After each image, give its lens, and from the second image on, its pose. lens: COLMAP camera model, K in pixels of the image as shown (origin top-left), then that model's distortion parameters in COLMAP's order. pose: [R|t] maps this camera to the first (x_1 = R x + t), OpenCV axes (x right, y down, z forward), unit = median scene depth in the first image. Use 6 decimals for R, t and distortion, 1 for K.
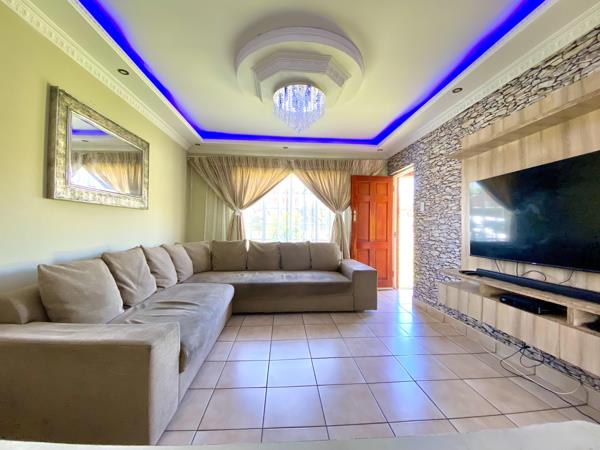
lens RADIAL K [[246.3, 0, 300.0], [0, 246.3, 225.0], [0, 0, 1]] dist [0.098746, -0.062010]
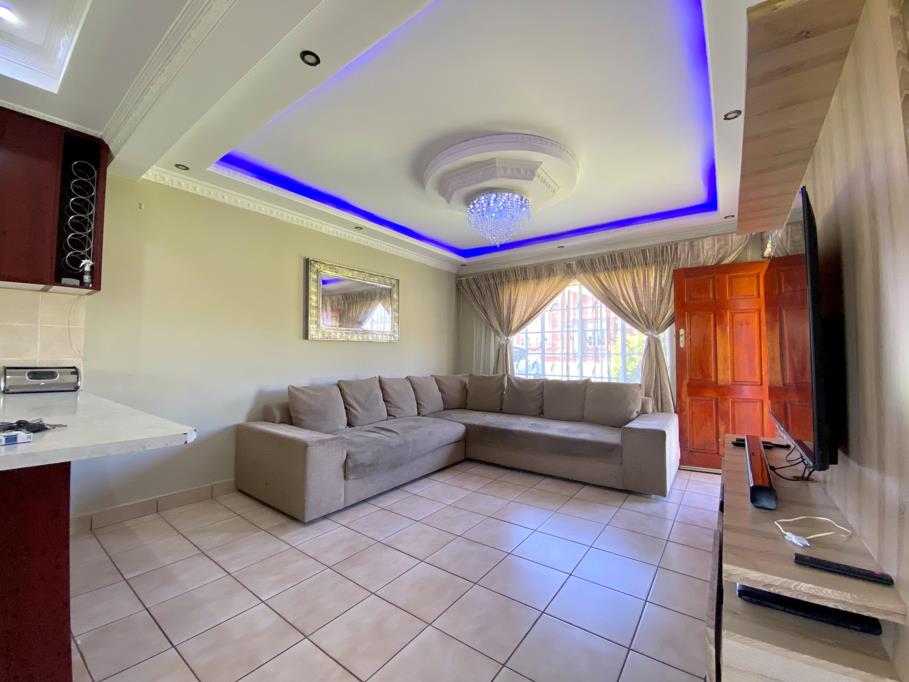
lens RADIAL K [[373.1, 0, 454.5], [0, 373.1, 341.0], [0, 0, 1]] dist [0.098746, -0.062010]
pose [[0.764010, -0.031353, -0.644442, 0.463133], [0.010861, 0.999302, -0.035742, -0.005772], [0.645113, 0.020308, 0.763817, -0.029071]]
